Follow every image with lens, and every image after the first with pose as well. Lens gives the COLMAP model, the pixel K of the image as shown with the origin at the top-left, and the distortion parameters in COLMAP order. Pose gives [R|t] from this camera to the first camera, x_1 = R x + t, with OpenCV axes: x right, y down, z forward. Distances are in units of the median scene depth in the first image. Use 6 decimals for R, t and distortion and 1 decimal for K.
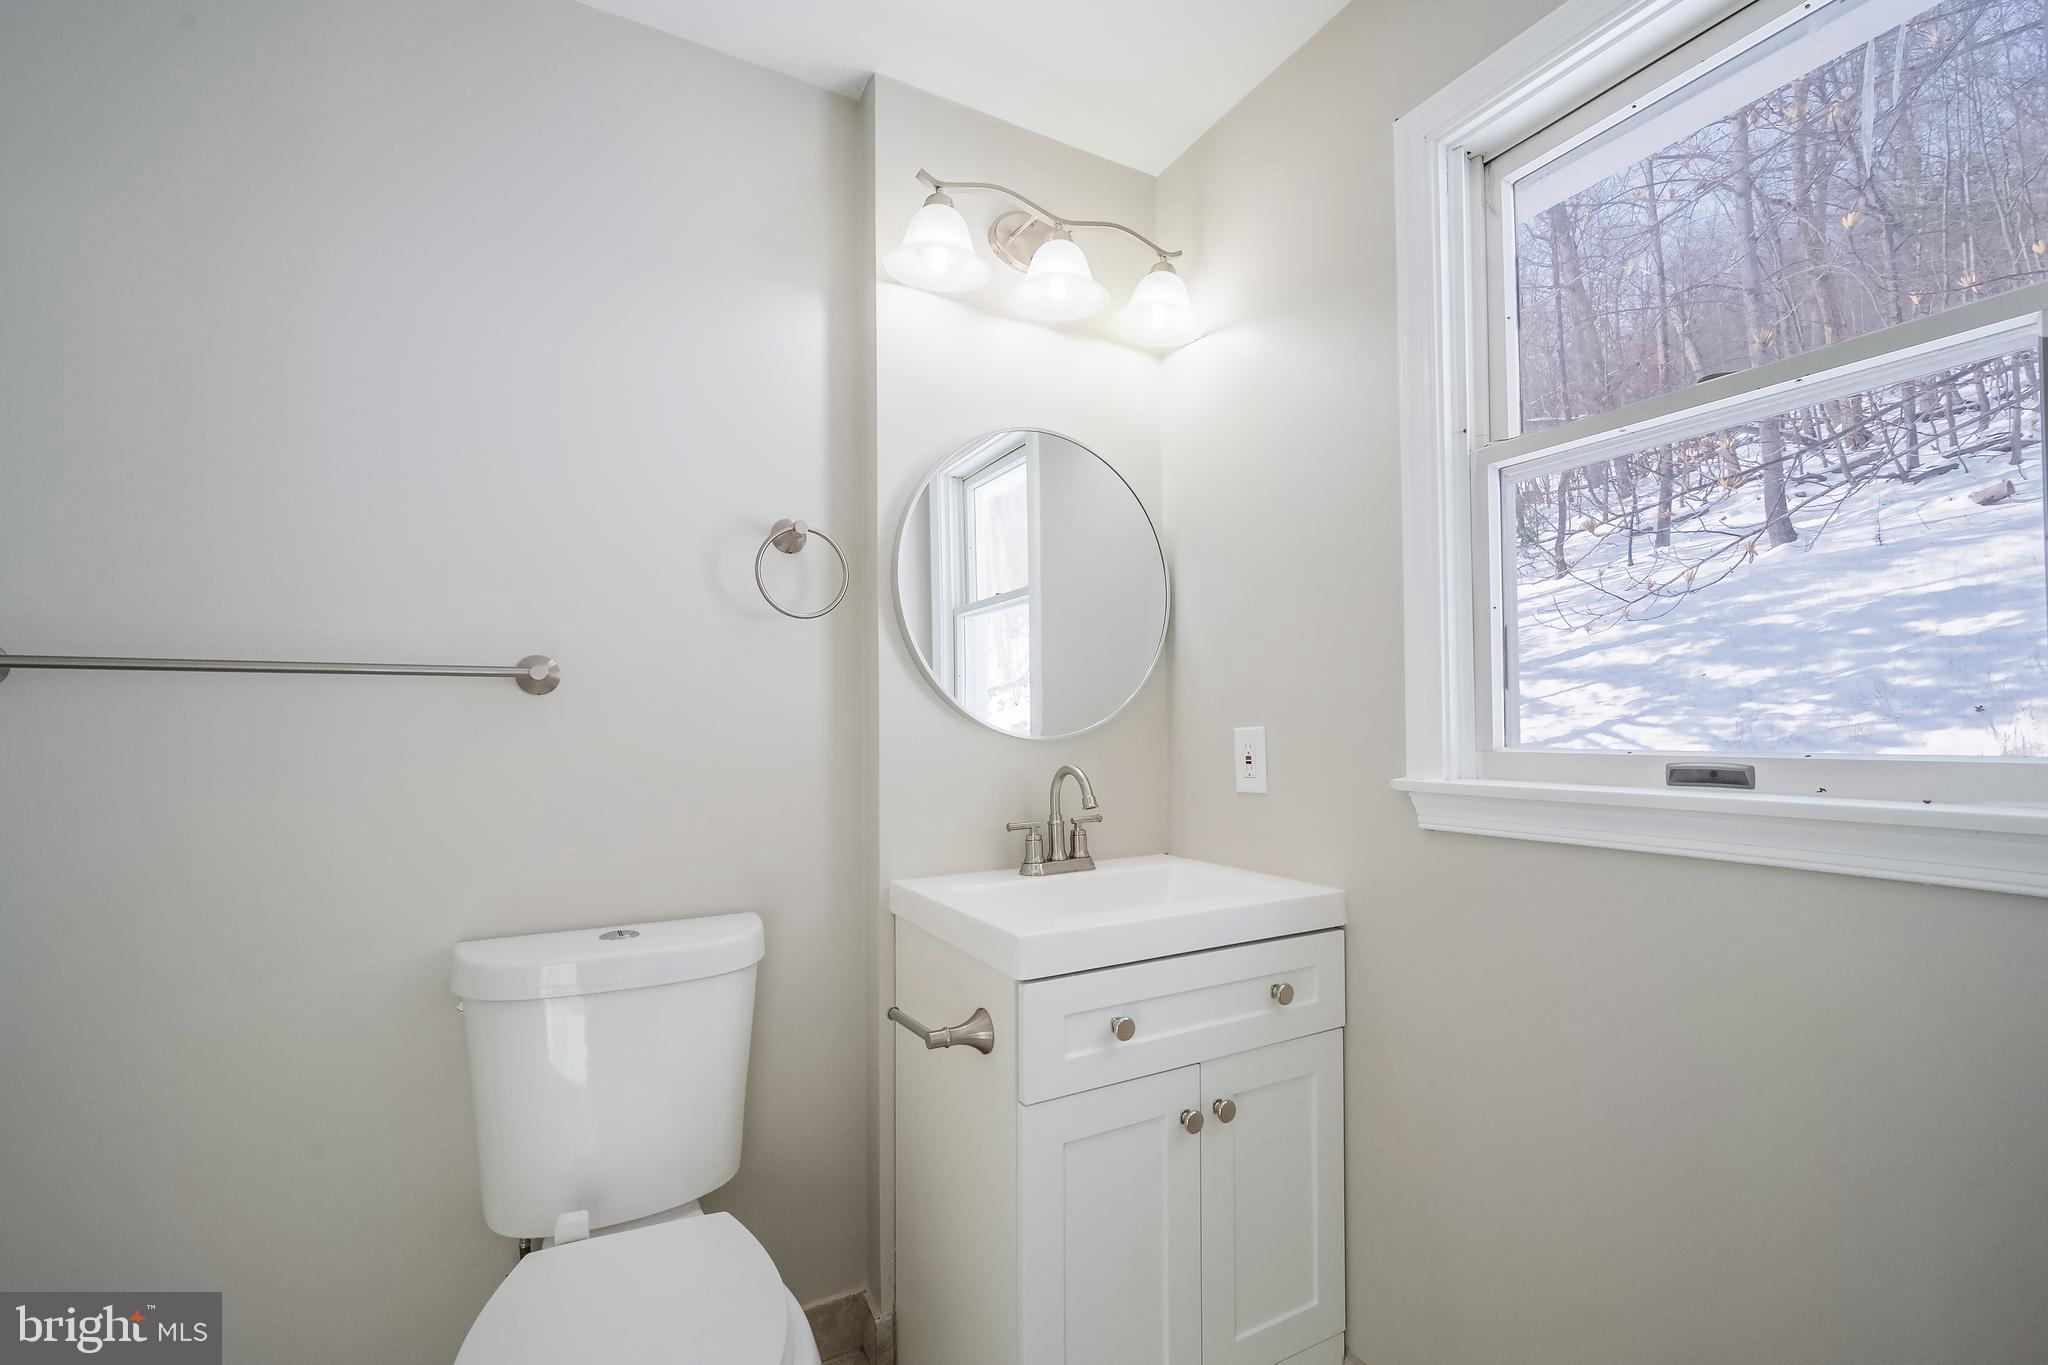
lens RADIAL K [[881.8, 0, 1020.1], [0, 881.8, 701.4], [0, 0, 1]] dist [0.009369, 0.000279]
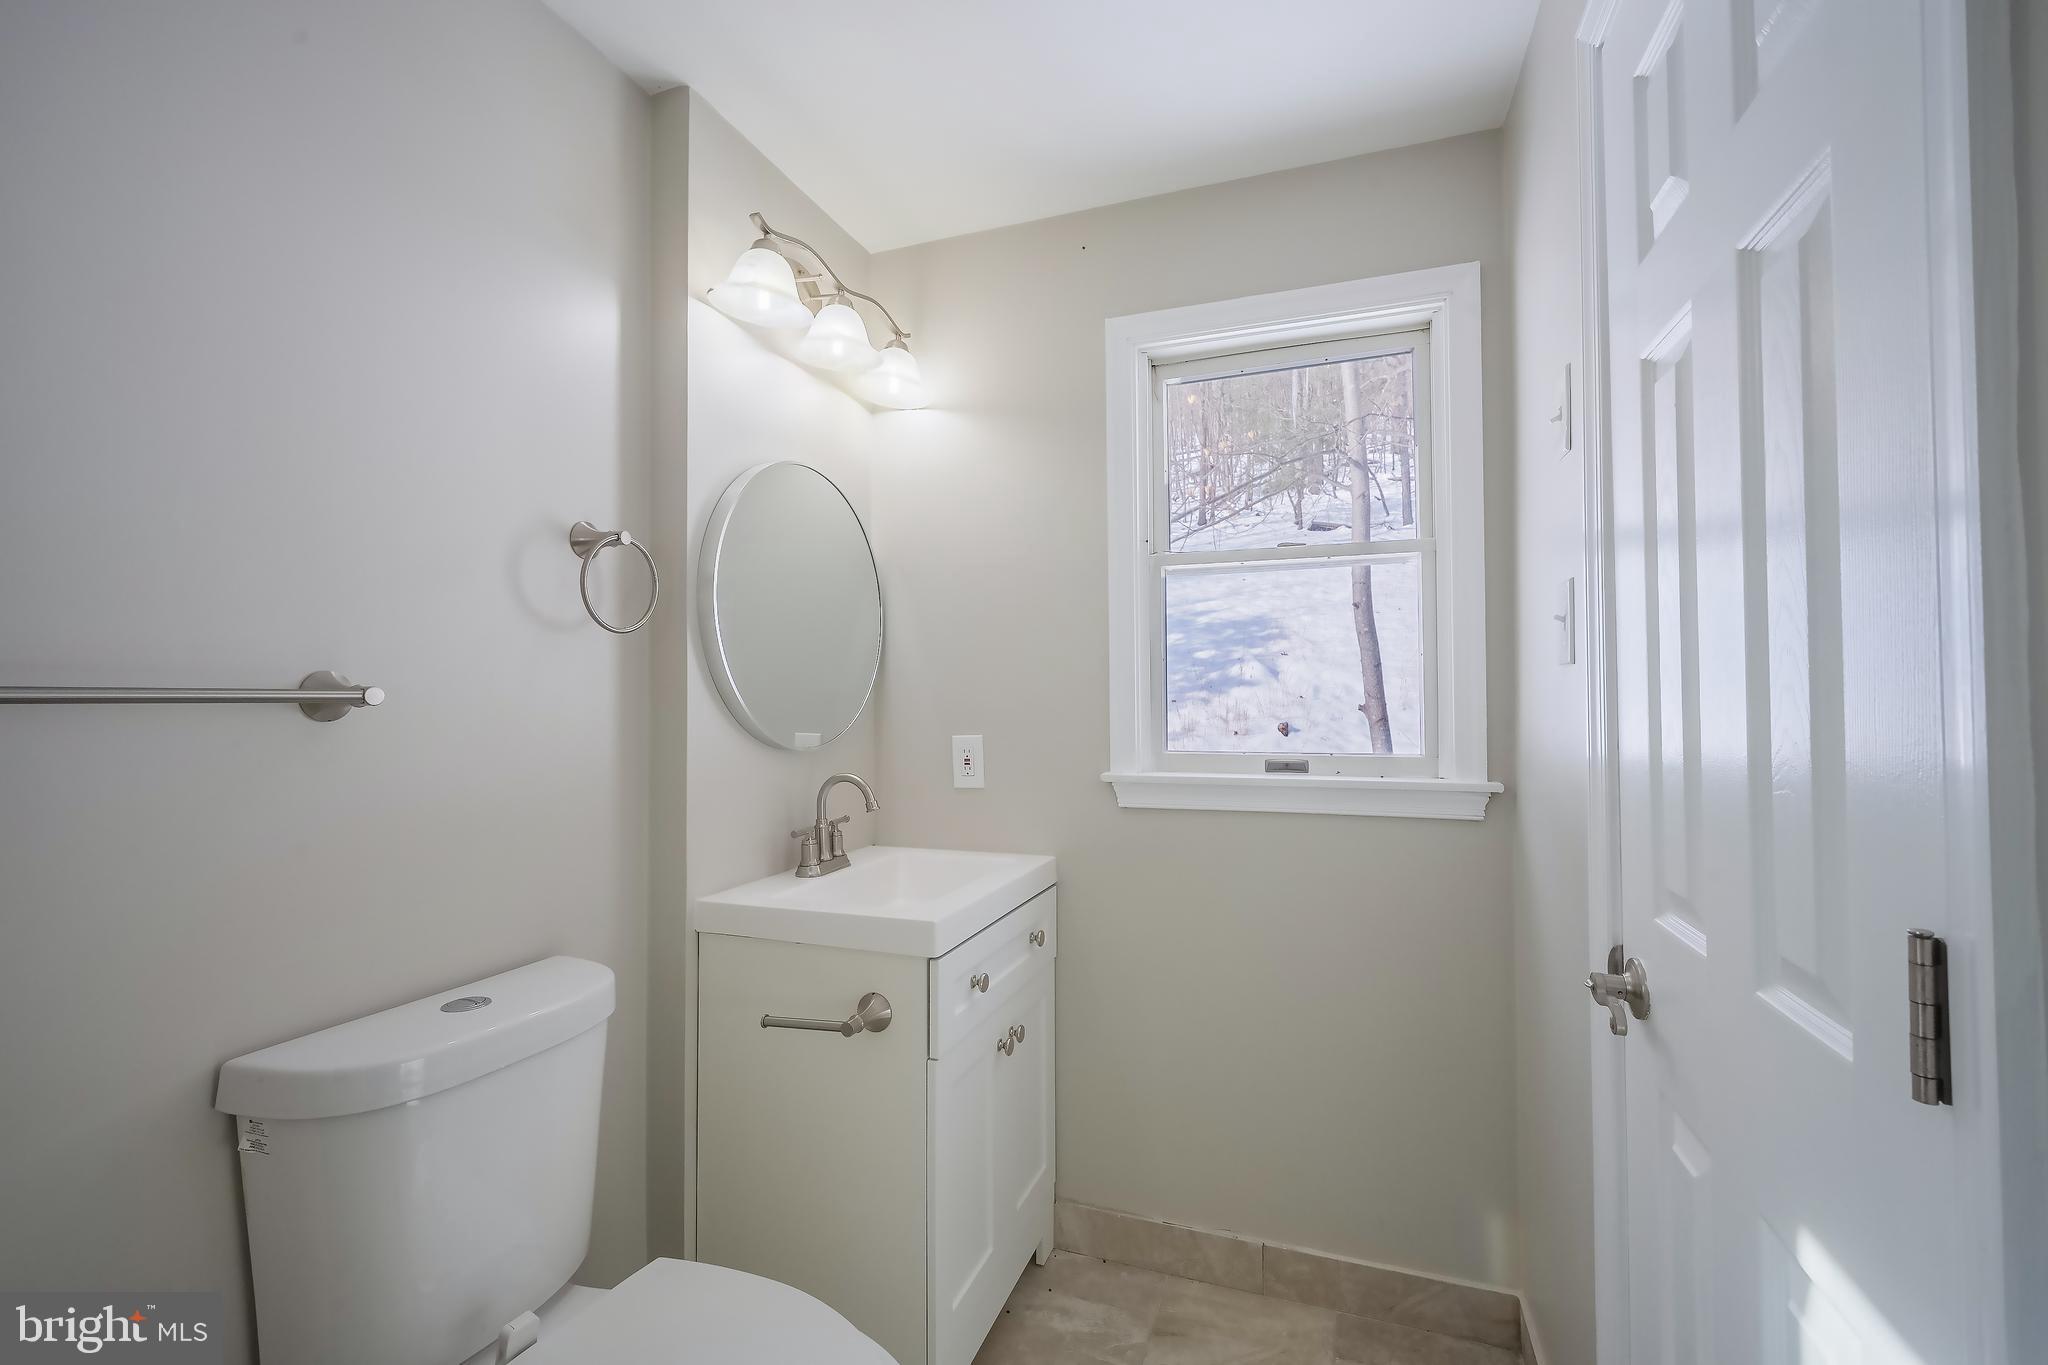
lens RADIAL K [[898.6, 0, 1024.0], [0, 898.6, 667.5], [0, 0, 1]] dist [0.000822, 0.000289]
pose [[0.747058, 0.025393, 0.664274, -0.540750], [-0.019953, 0.999676, -0.015775, -0.049713], [-0.664460, -0.001469, 0.747323, -0.004737]]
